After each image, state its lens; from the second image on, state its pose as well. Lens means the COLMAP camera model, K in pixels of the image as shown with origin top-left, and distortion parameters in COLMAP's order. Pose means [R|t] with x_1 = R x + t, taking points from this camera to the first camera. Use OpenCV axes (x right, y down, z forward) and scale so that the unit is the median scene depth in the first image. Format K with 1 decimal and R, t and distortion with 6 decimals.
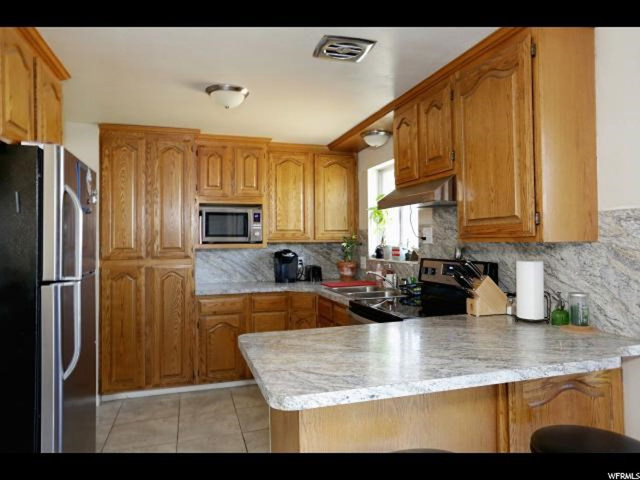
lens RADIAL K [[436.7, 0, 319.2], [0, 436.7, 234.6], [0, 0, 1]] dist [-0.011941, 0.002389]
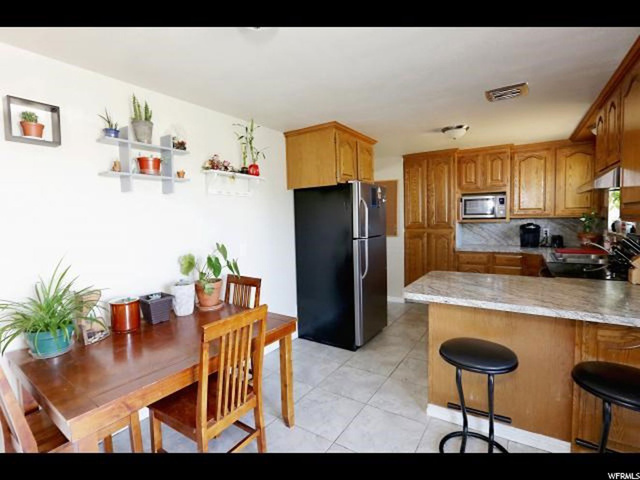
lens RADIAL K [[296.0, 0, 320.9], [0, 296.0, 238.9], [0, 0, 1]] dist [-0.002099, 0.000654]
pose [[0.633971, 0.048449, -0.771838, 0.243858], [0.030521, 0.995691, 0.087570, -0.018493], [0.772754, -0.079074, 0.629761, -0.092929]]
